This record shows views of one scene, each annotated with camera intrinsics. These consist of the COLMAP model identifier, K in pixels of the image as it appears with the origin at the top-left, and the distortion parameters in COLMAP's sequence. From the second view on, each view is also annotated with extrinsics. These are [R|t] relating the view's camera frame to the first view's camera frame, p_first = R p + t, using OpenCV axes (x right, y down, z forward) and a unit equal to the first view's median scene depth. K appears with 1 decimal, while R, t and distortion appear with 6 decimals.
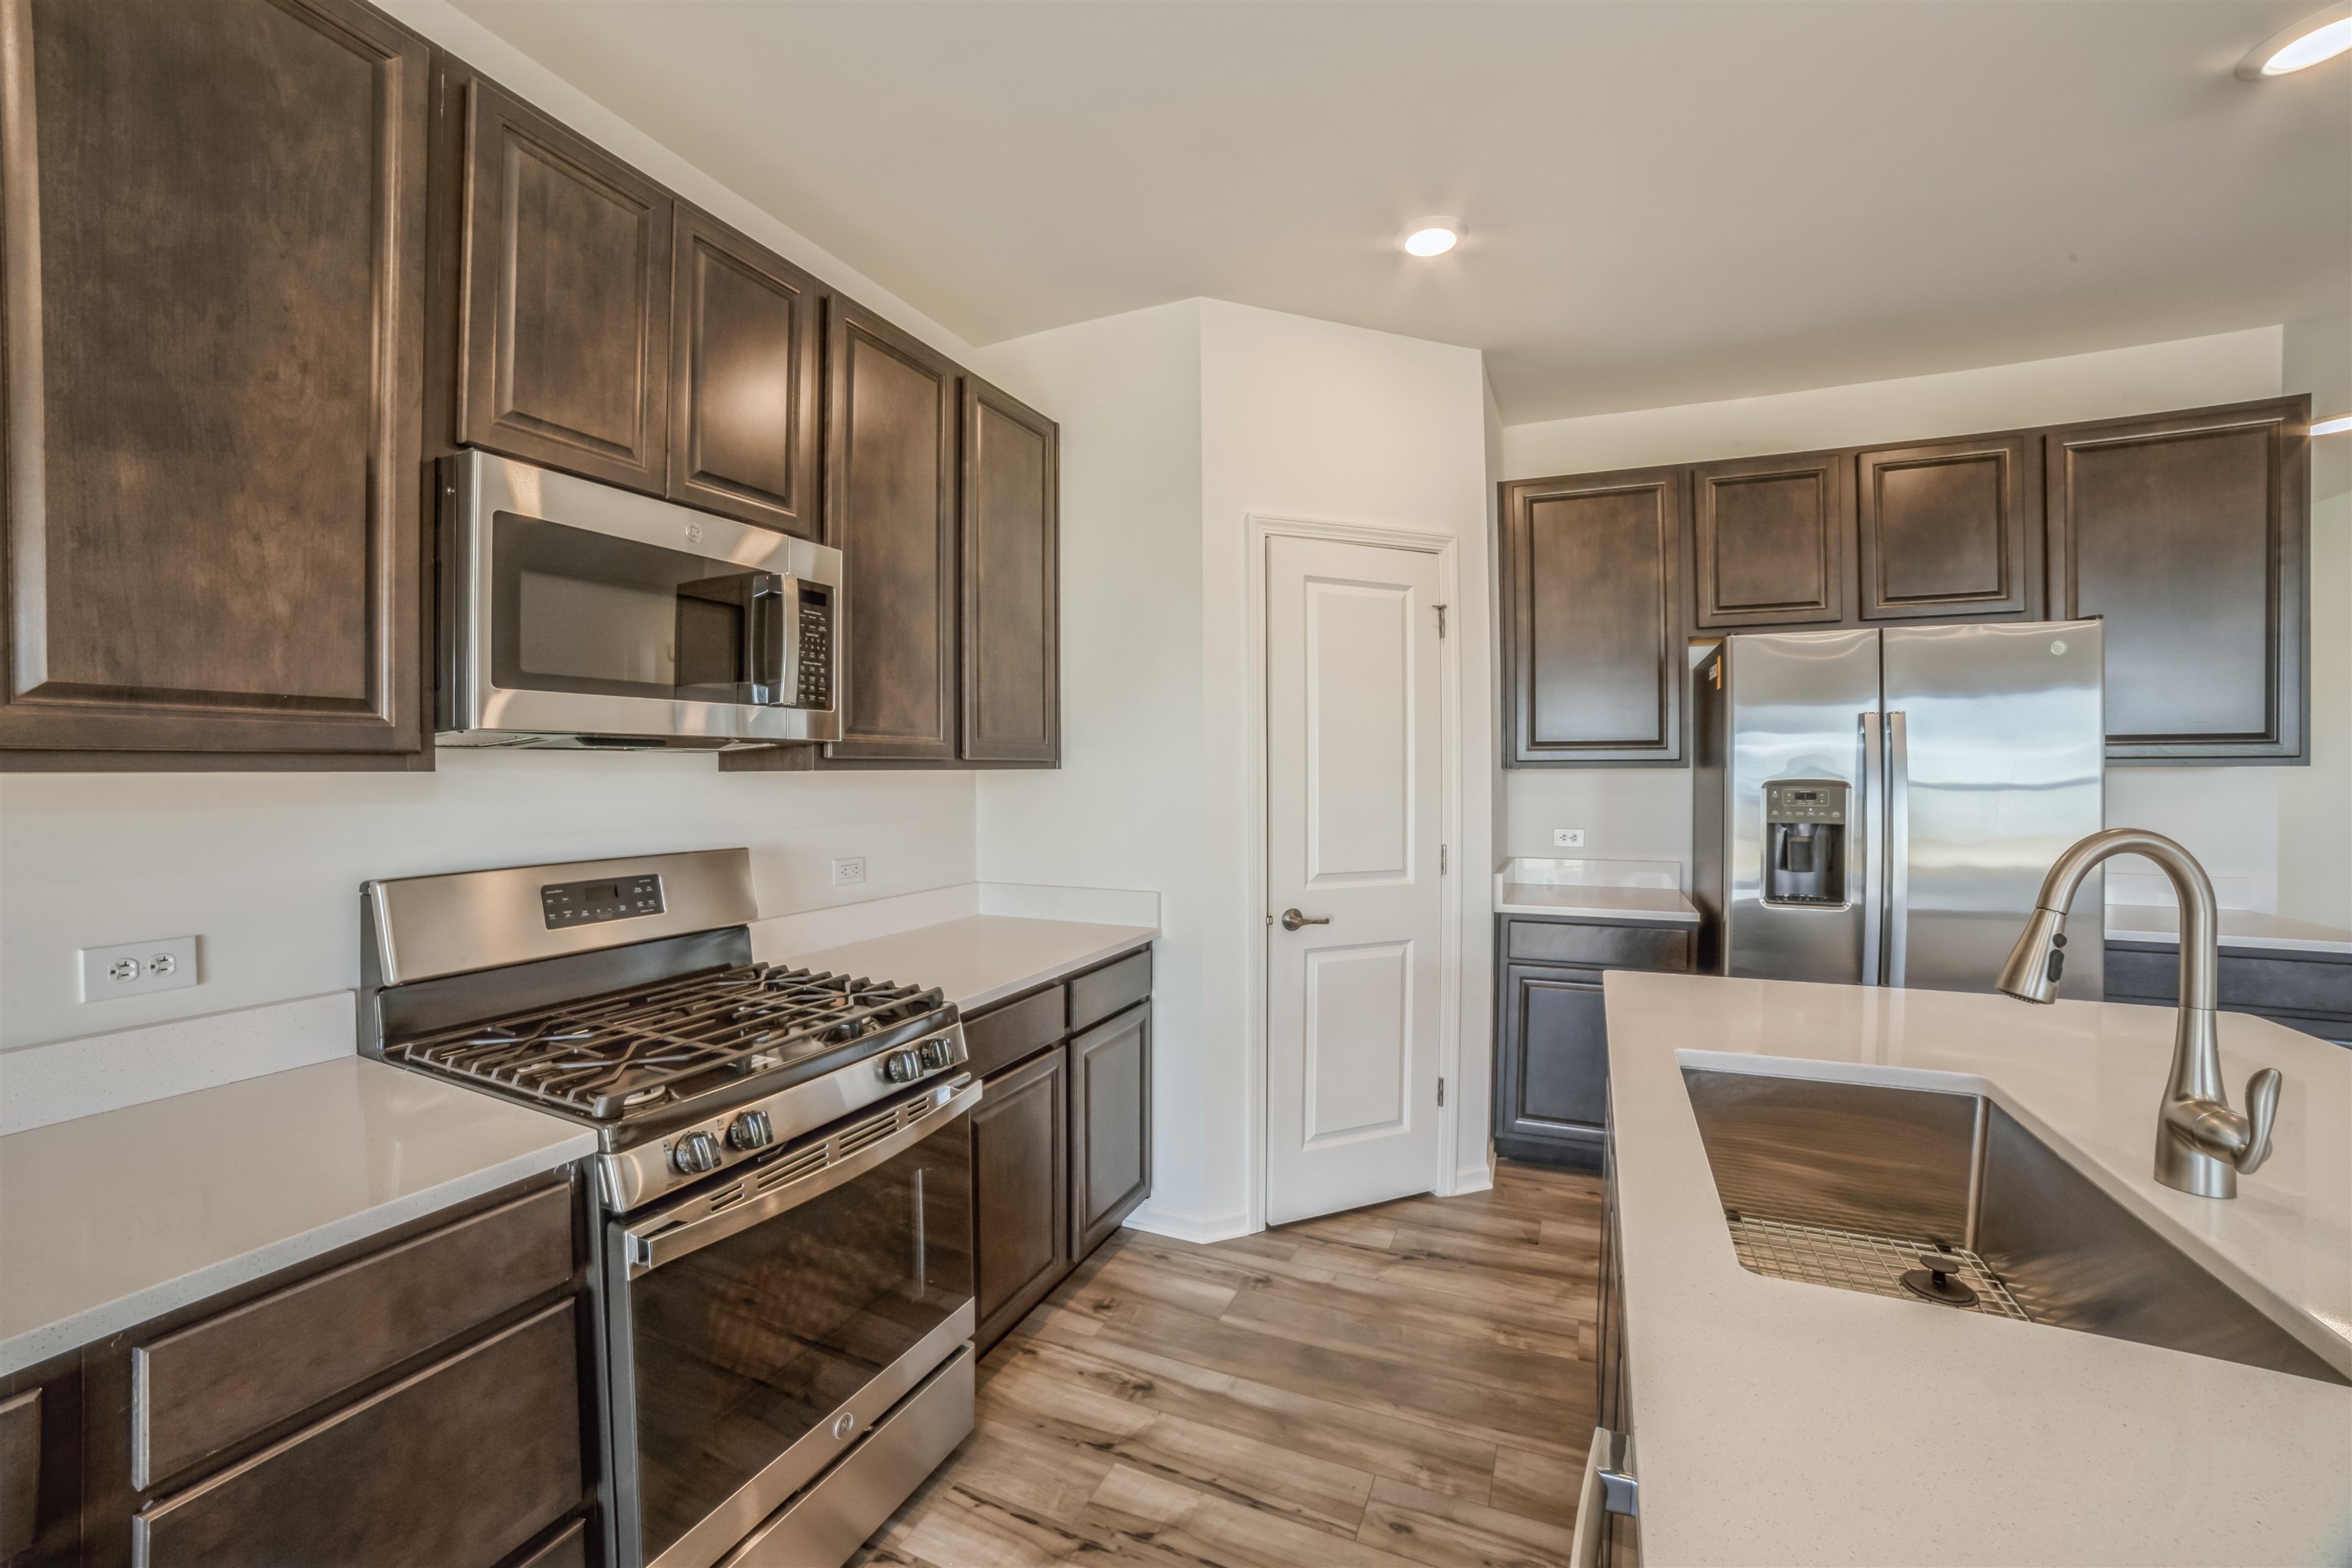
lens RADIAL K [[948.3, 0, 1148.4], [0, 948.3, 777.6], [0, 0, 1]] dist [-0.087092, 0.026565]
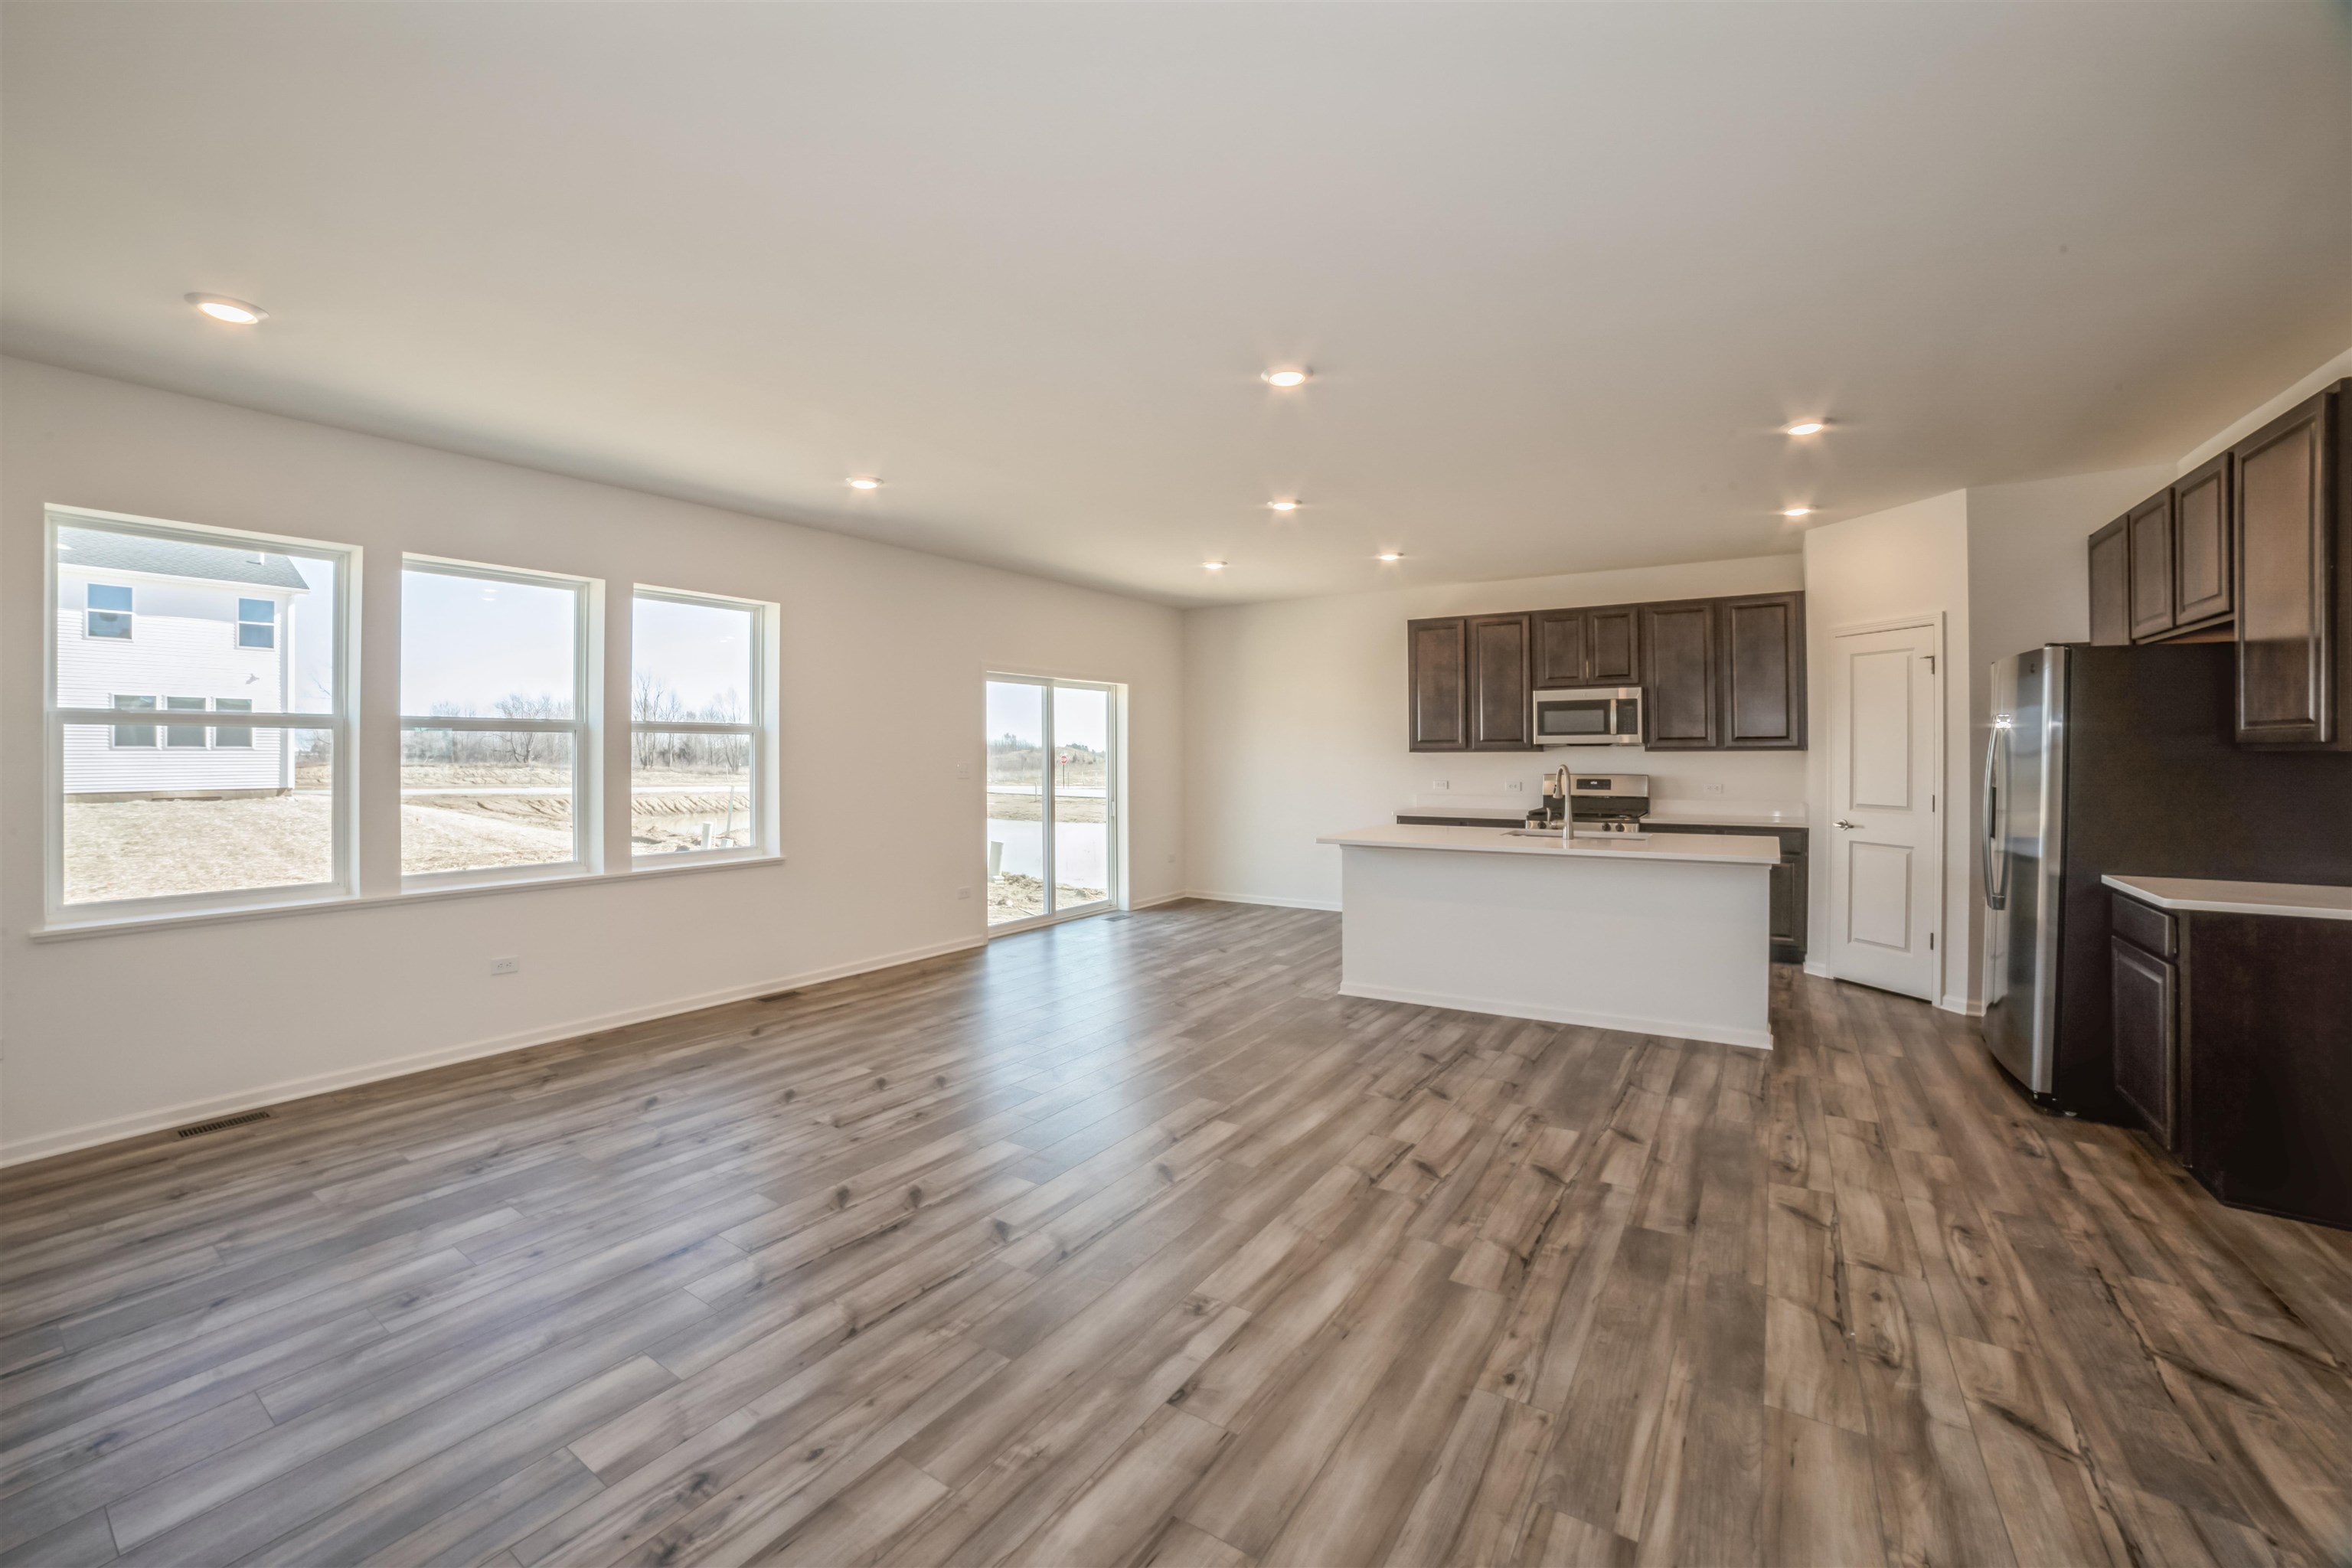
lens RADIAL K [[914.5, 0, 1139.9], [0, 914.5, 776.8], [0, 0, 1]] dist [-0.061789, 0.000073]
pose [[-0.178326, 0.030048, -0.983513, 3.478137], [-0.001547, 0.999524, 0.030817, -0.015113], [0.983970, 0.007017, -0.178194, -0.234397]]
